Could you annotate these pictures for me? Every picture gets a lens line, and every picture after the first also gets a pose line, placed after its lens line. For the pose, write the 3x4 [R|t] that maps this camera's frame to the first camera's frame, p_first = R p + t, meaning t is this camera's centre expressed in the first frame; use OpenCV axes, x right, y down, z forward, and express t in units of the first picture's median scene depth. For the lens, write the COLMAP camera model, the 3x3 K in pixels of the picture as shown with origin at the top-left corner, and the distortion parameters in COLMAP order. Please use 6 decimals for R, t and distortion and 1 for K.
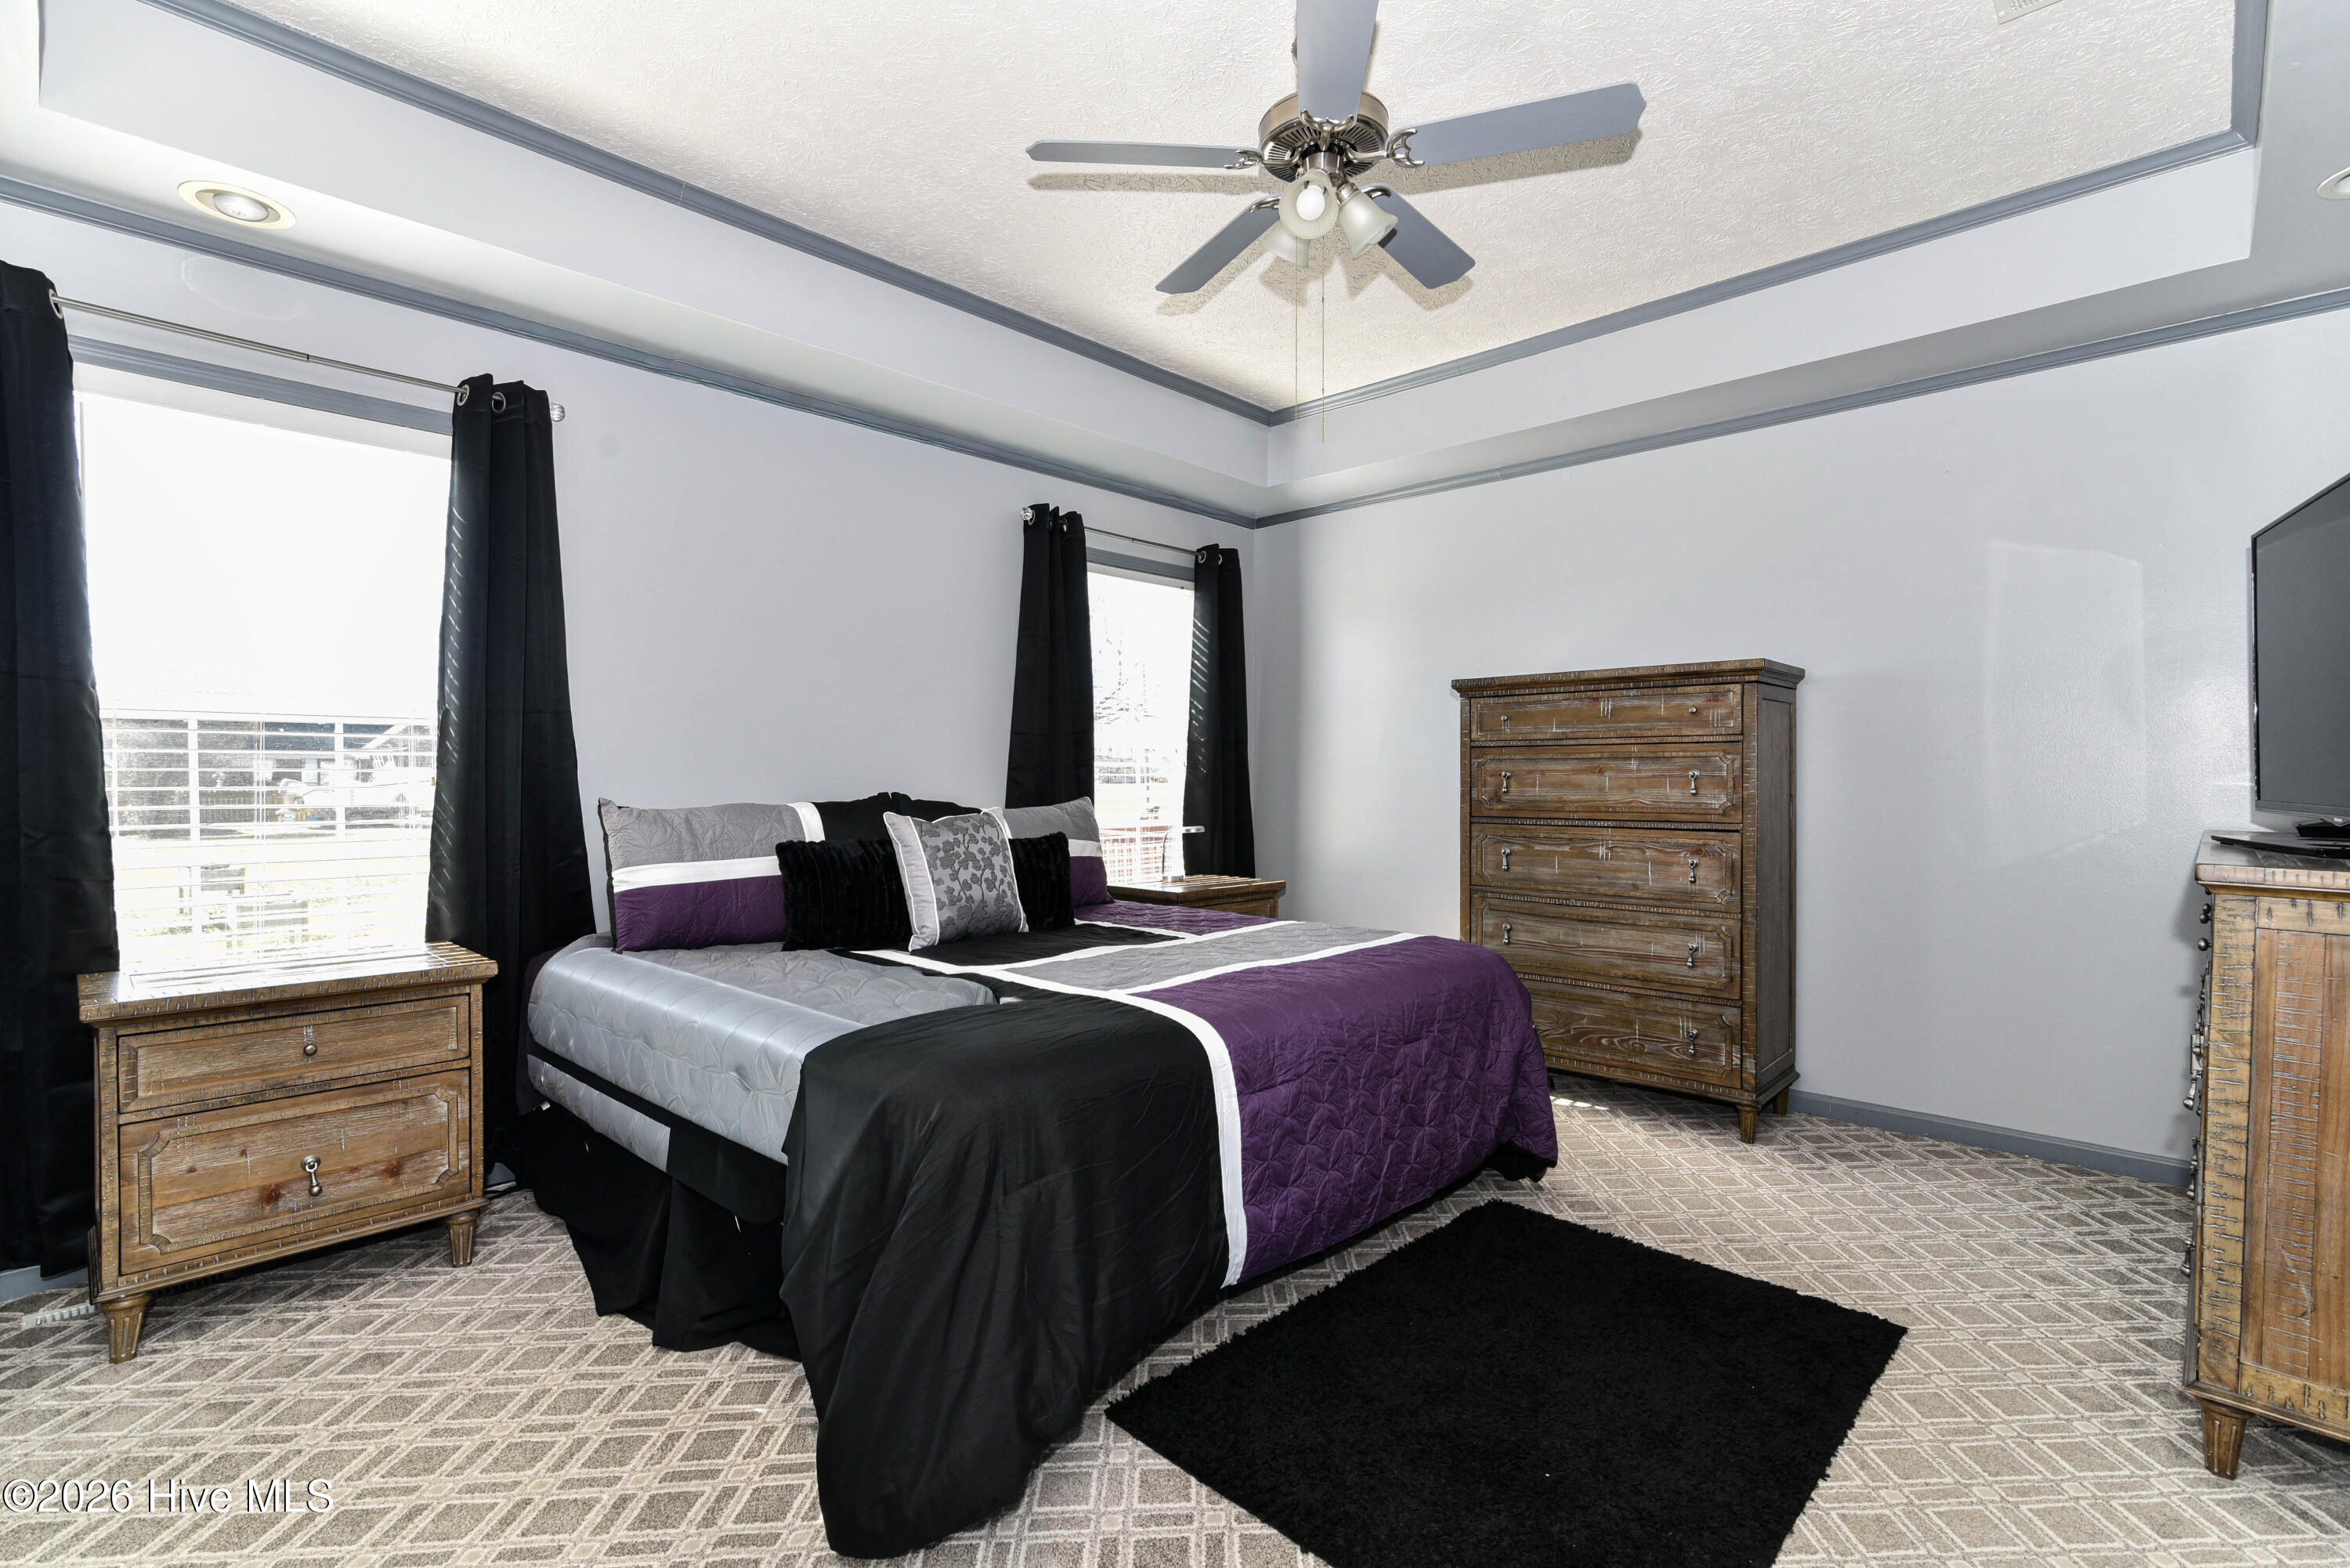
lens RADIAL K [[1089.9, 0, 1172.9], [0, 1089.9, 790.2], [0, 0, 1]] dist [-0.005433, 0.001576]
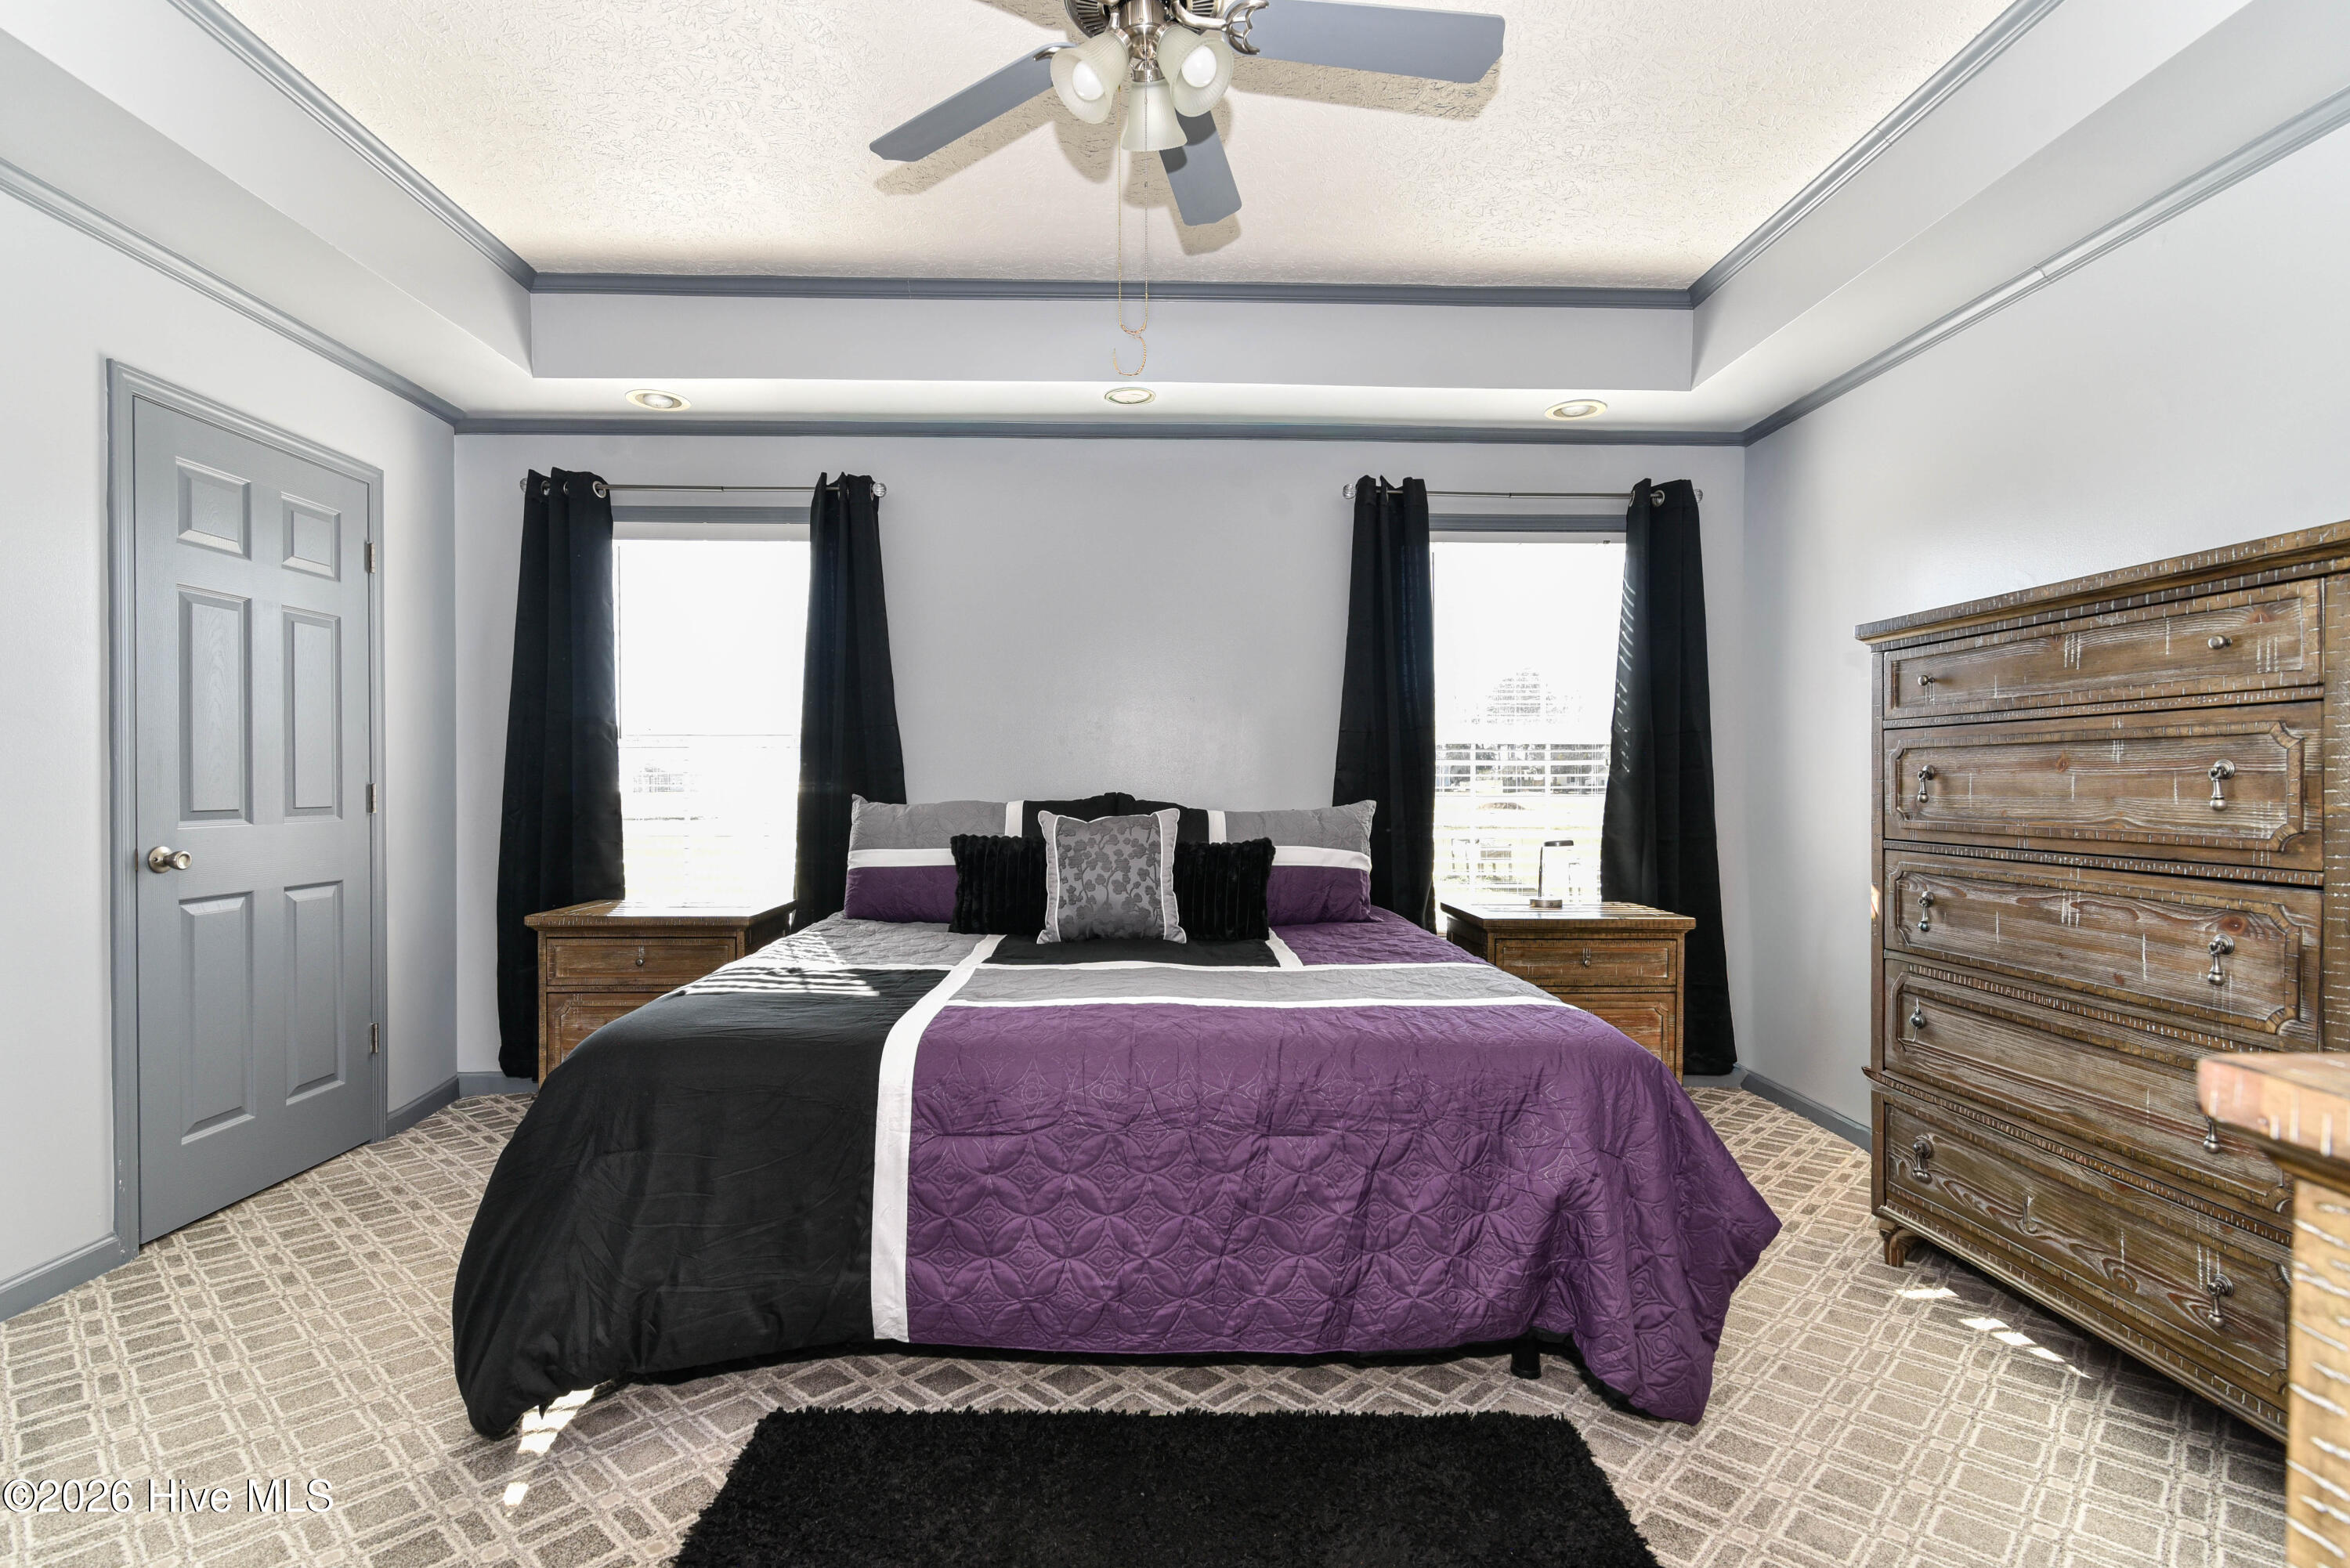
lens RADIAL K [[1089.9, 0, 1185.6], [0, 1089.9, 782.7], [0, 0, 1]] dist [-0.005433, 0.001576]
pose [[0.707967, 0.001216, -0.706244, 0.494288], [-0.008718, 0.999937, -0.007017, -0.000696], [0.706191, 0.011125, 0.707934, 0.305208]]
